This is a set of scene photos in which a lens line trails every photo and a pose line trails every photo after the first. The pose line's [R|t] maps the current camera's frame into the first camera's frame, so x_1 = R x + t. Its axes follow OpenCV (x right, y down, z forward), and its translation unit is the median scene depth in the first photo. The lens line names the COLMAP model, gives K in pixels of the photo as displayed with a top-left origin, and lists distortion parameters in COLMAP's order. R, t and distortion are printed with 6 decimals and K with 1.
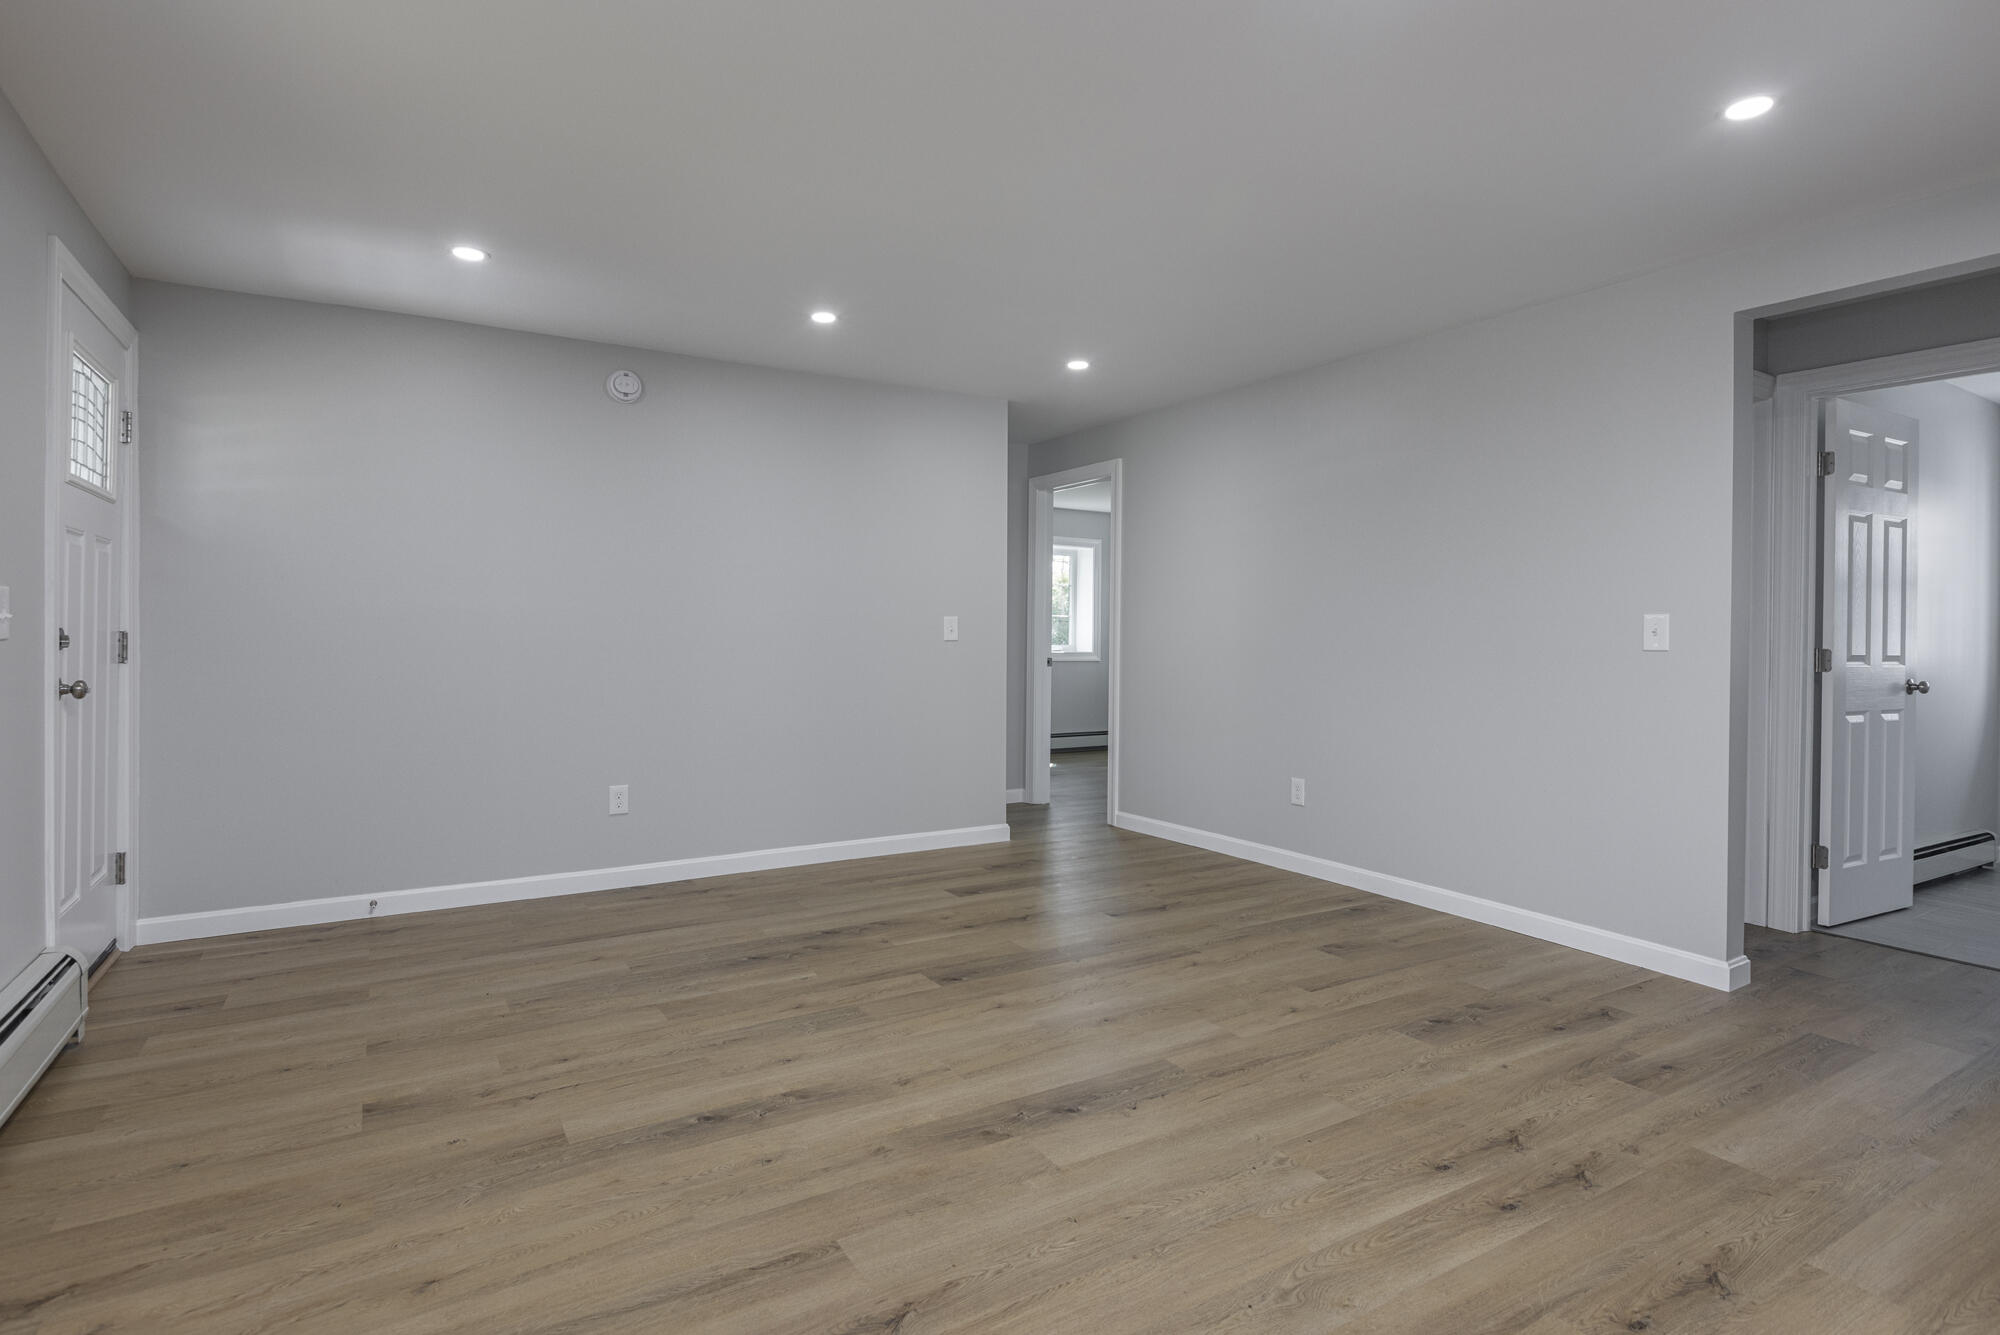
lens RADIAL K [[951.3, 0, 997.7], [0, 951.3, 654.7], [0, 0, 1]] dist [-0.003884, 0.000805]
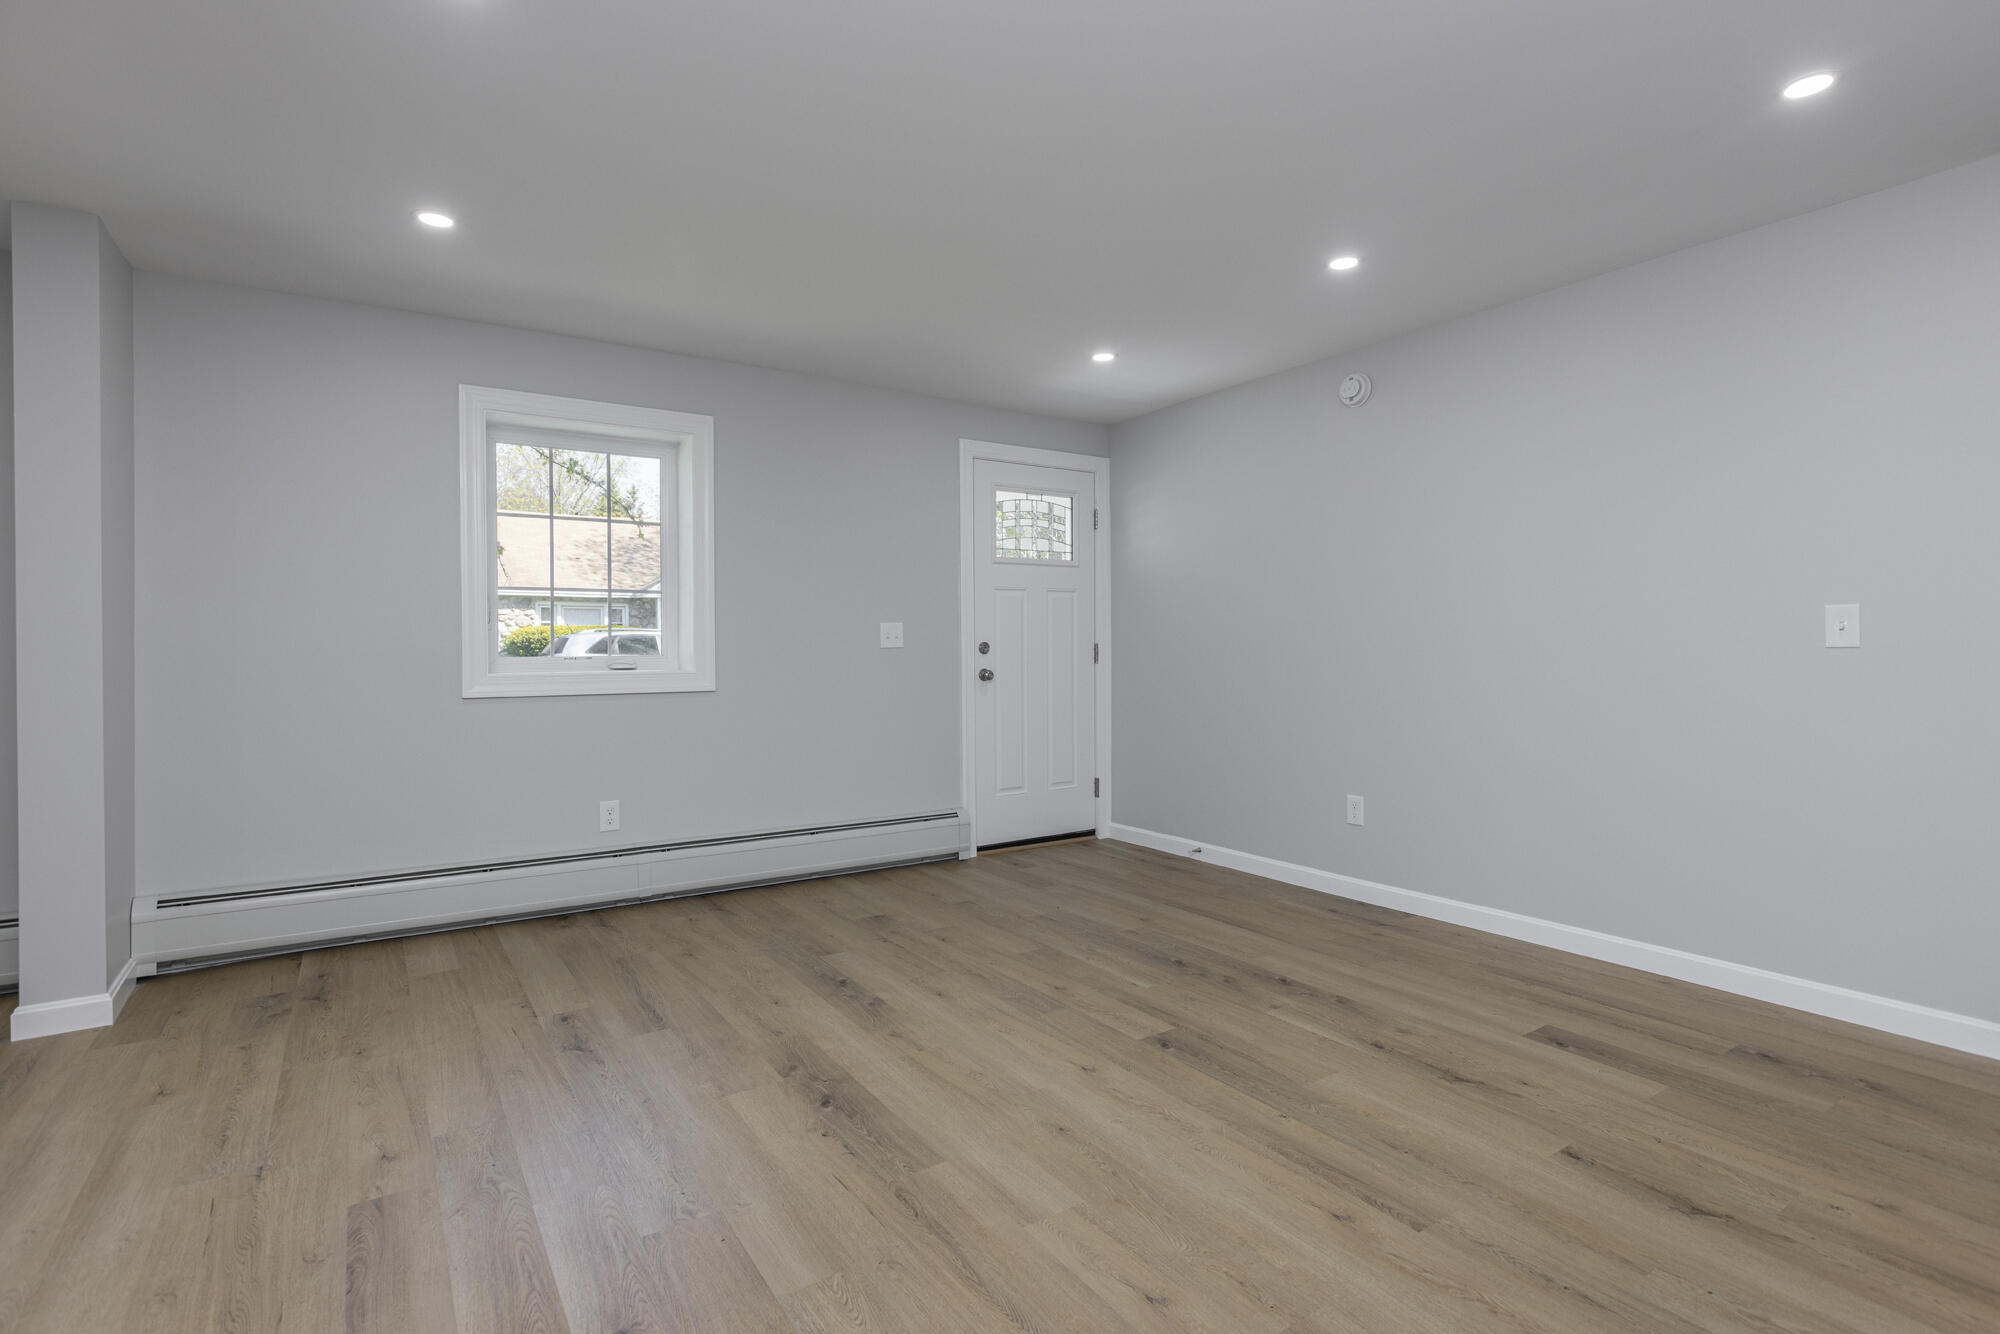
lens RADIAL K [[951.3, 0, 998.2], [0, 951.3, 659.4], [0, 0, 1]] dist [-0.003884, 0.000805]
pose [[0.064808, 0.007074, -0.997873, 0.900960], [-0.015876, 0.999856, 0.006057, -0.006116], [0.997771, 0.015450, 0.064911, 0.904329]]
